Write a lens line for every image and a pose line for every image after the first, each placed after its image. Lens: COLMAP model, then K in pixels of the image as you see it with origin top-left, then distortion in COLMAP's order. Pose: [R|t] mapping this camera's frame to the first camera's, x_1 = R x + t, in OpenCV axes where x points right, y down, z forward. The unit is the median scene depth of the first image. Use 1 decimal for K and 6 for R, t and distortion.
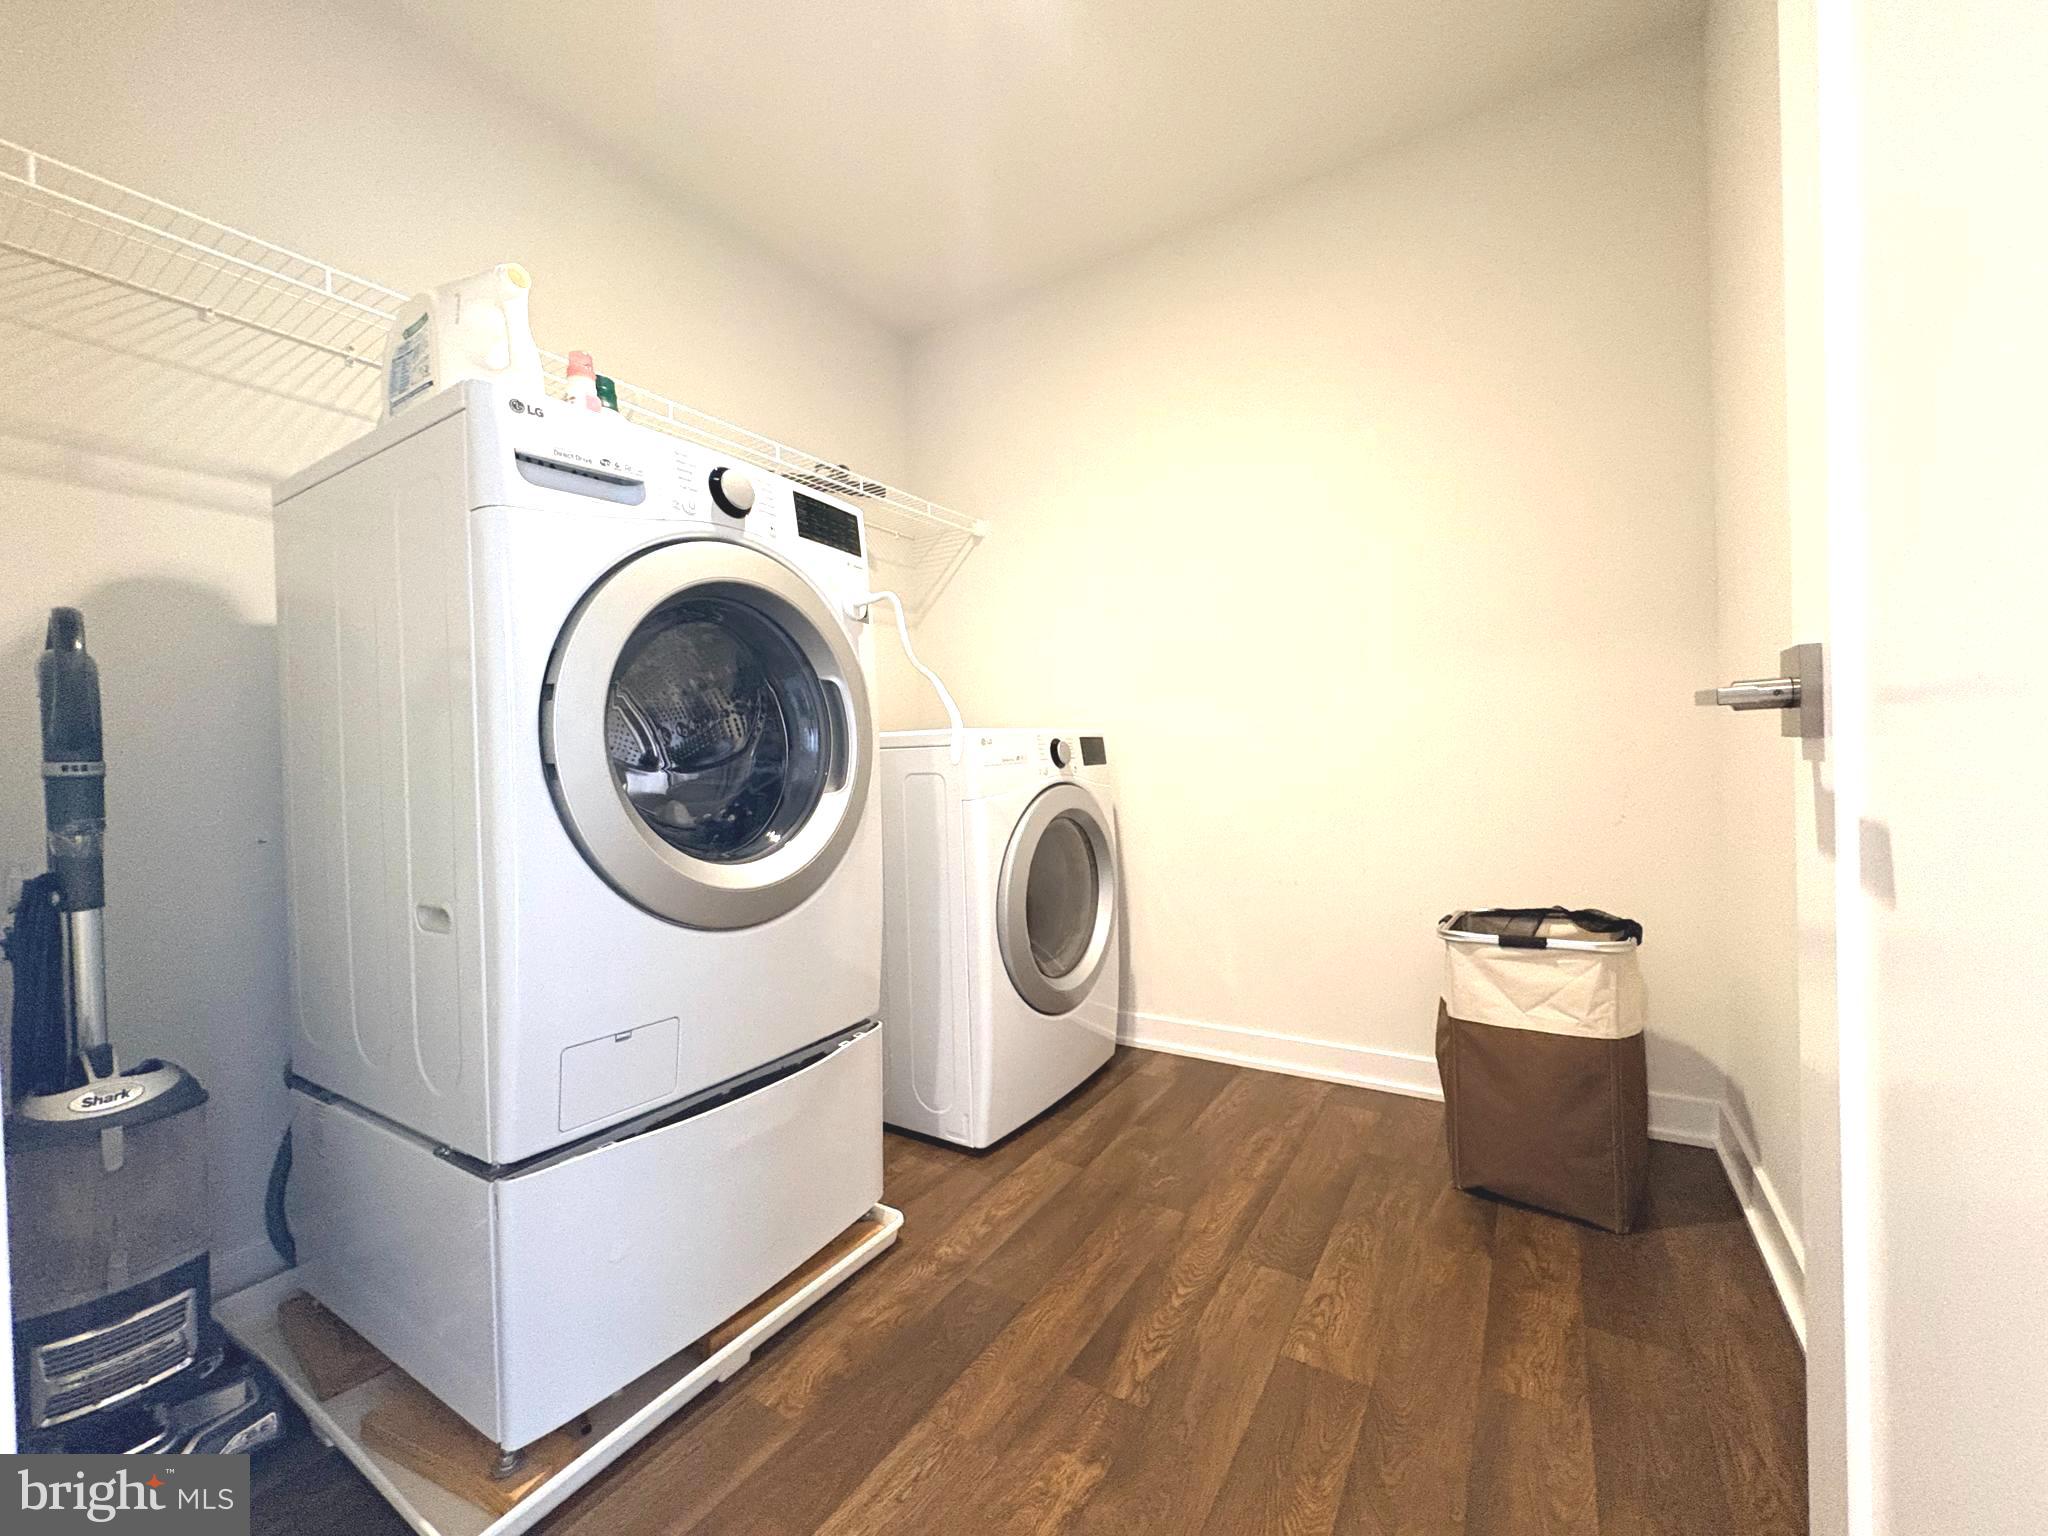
lens RADIAL K [[820.7, 0, 1023.8], [0, 820.7, 765.7], [0, 0, 1]] dist [-0.000414, -0.000186]
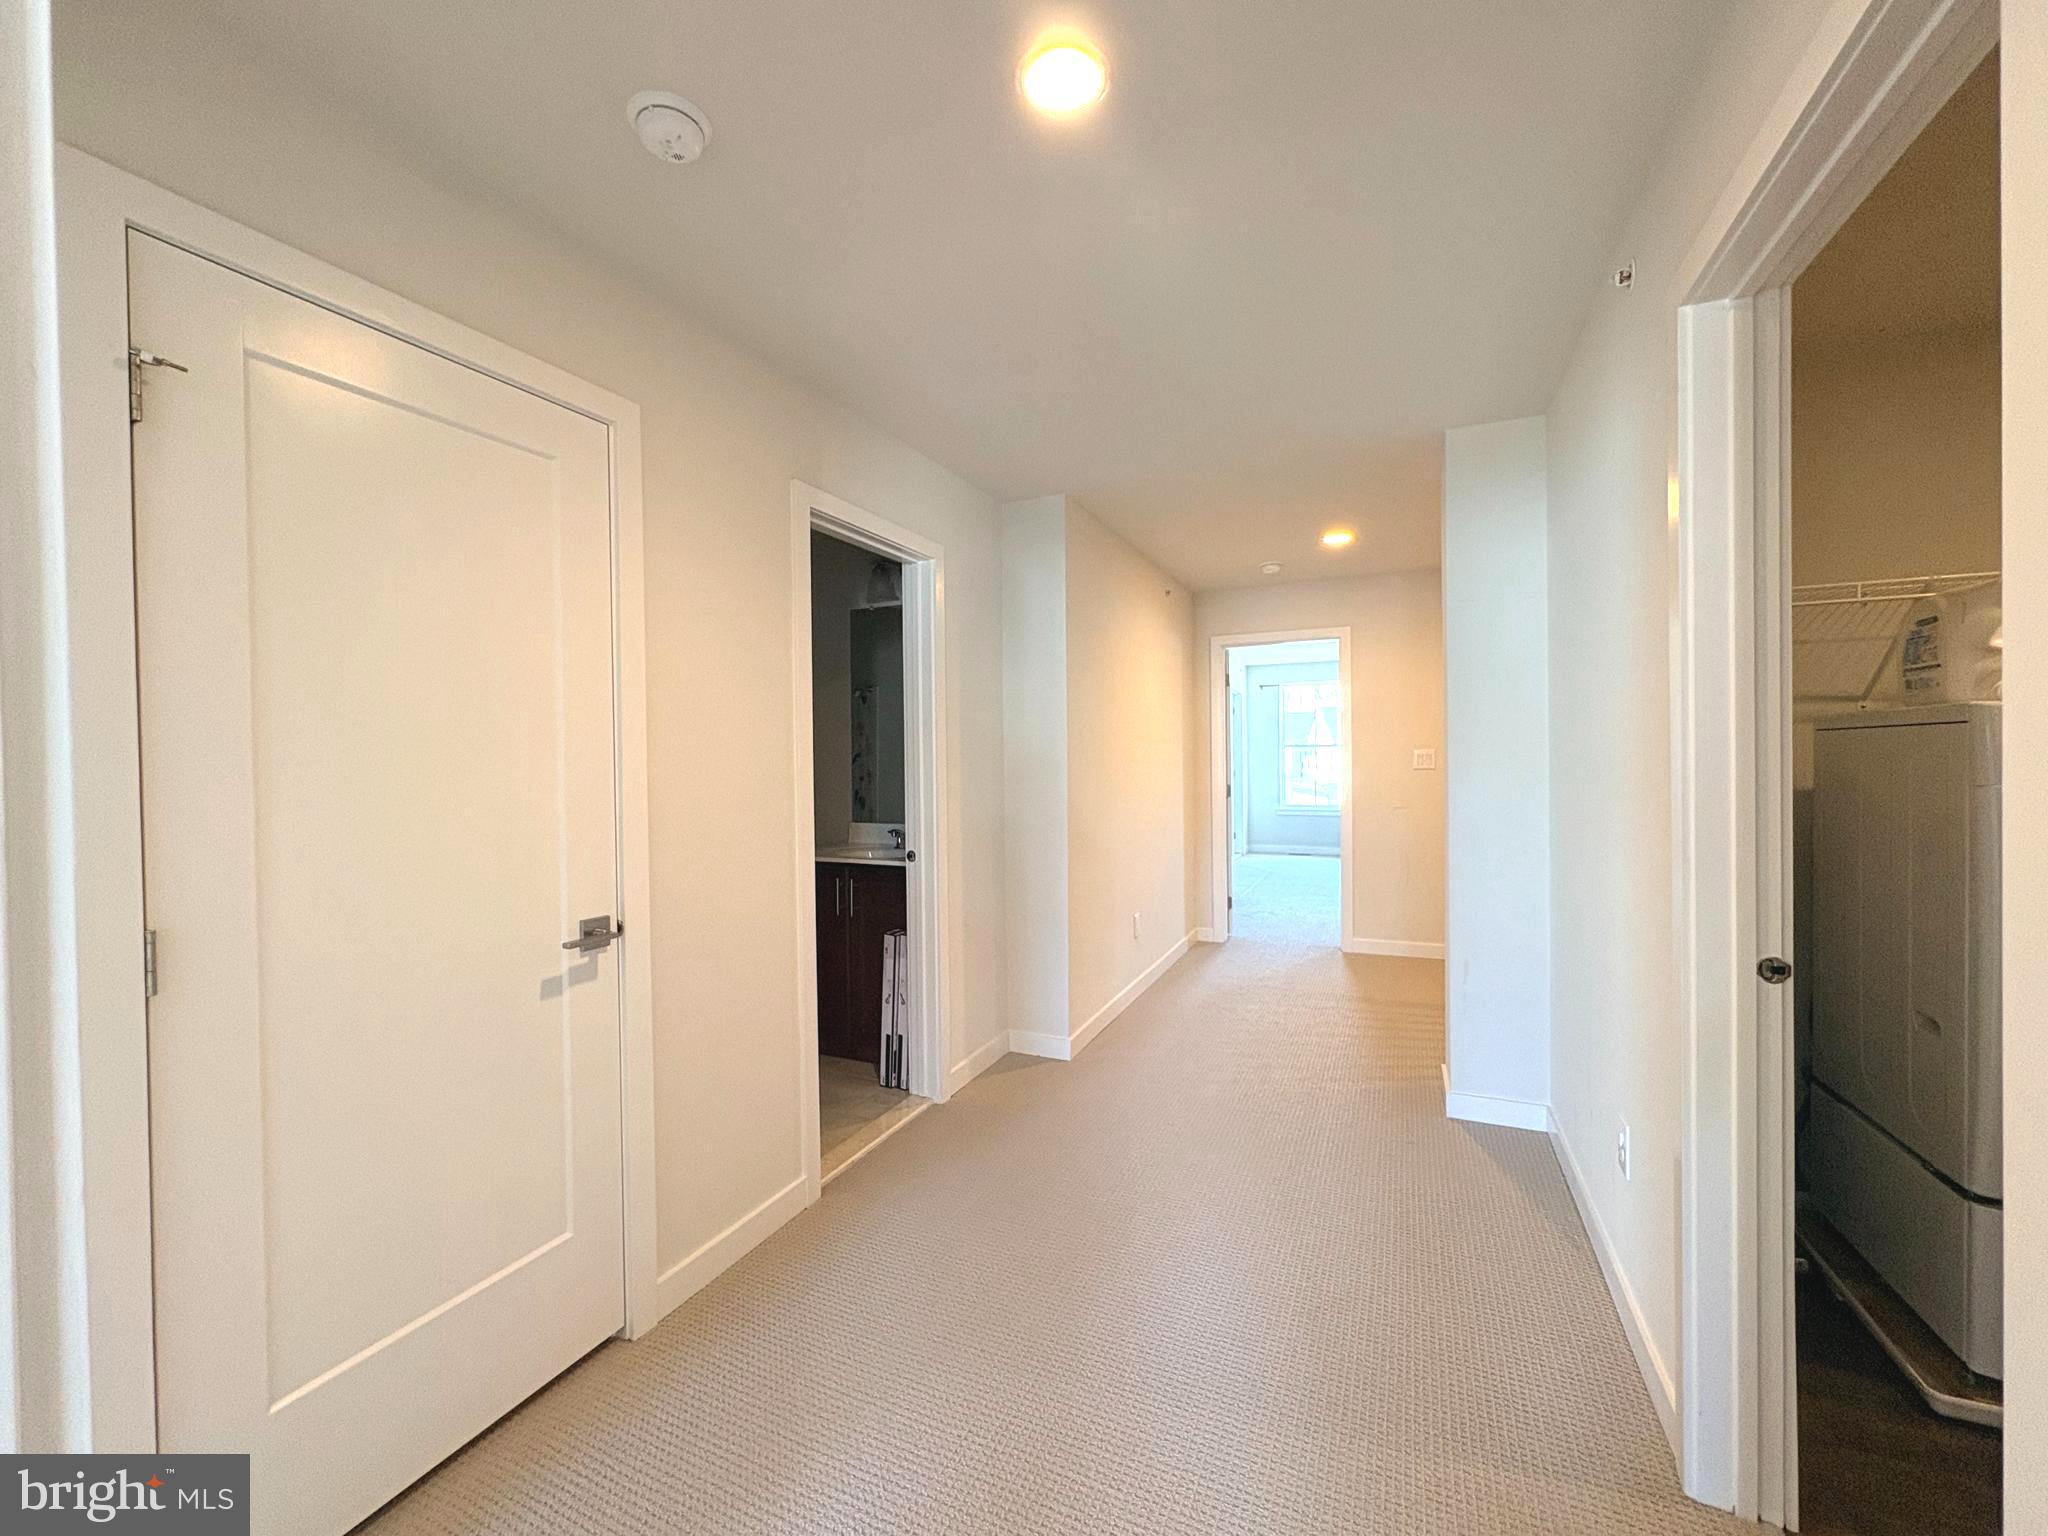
lens RADIAL K [[820.7, 0, 1023.8], [0, 820.7, 765.7], [0, 0, 1]] dist [-0.000414, -0.000186]
pose [[0.133590, 0.041152, -0.990182, 0.547634], [0.003660, 0.999110, 0.042017, -0.346680], [0.991030, -0.009237, 0.133321, -0.860197]]
